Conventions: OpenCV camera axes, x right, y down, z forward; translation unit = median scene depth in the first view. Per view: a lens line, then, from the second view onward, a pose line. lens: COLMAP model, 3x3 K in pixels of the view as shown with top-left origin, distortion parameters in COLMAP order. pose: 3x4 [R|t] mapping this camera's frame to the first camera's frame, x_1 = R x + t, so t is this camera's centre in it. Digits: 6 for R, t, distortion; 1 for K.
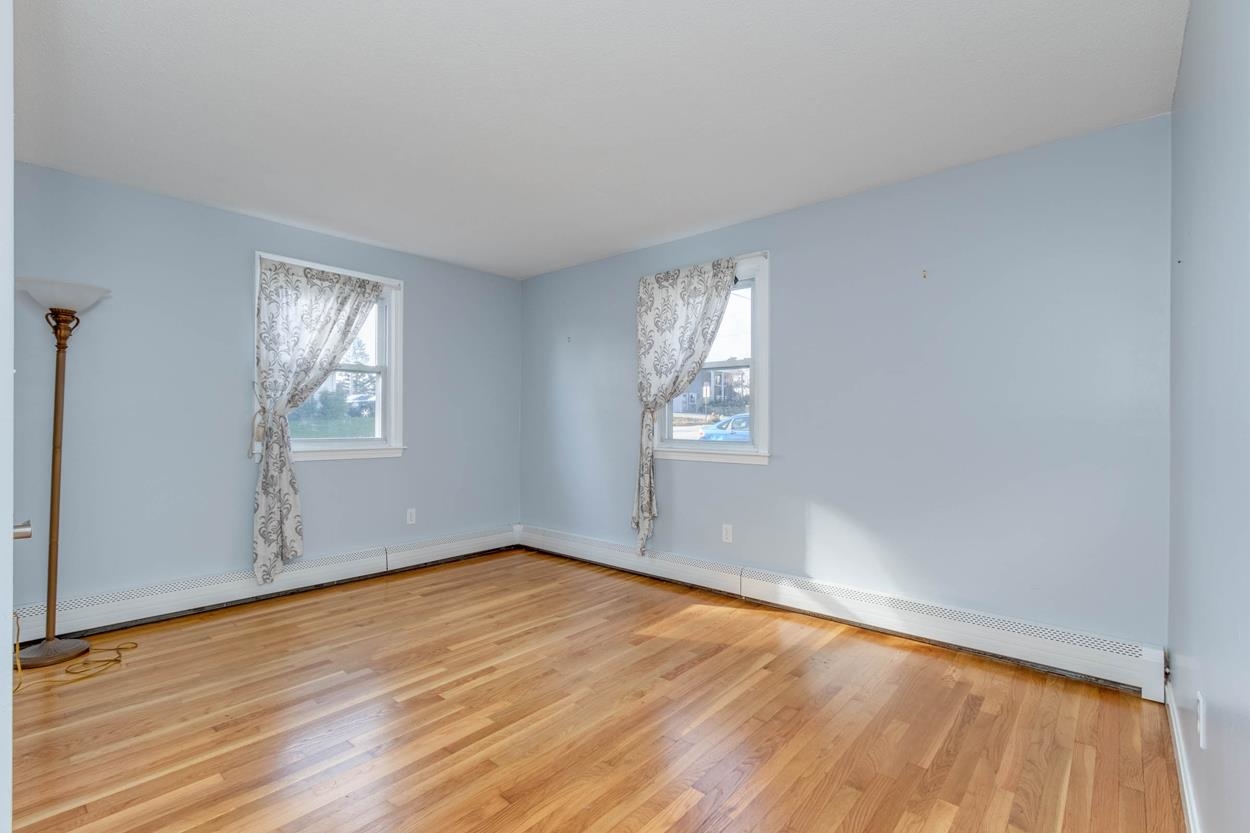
lens RADIAL K [[566.1, 0, 624.3], [0, 566.1, 419.6], [0, 0, 1]] dist [0.001273, -0.000592]
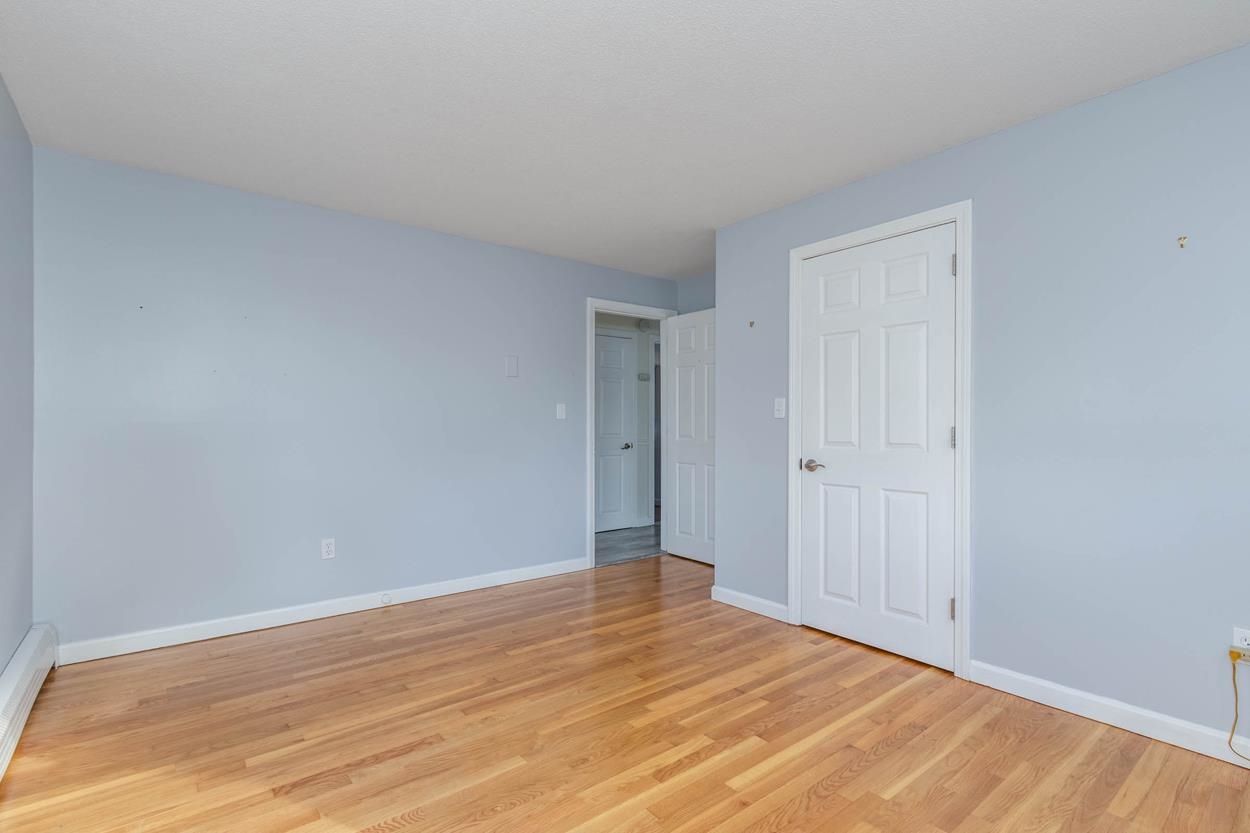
lens RADIAL K [[566.1, 0, 624.3], [0, 566.1, 419.6], [0, 0, 1]] dist [0.001273, -0.000592]
pose [[-0.983747, -0.001372, 0.179552, -0.342138], [-0.003192, 0.999946, -0.009846, 0.018506], [-0.179529, -0.010259, -0.983699, 1.832377]]
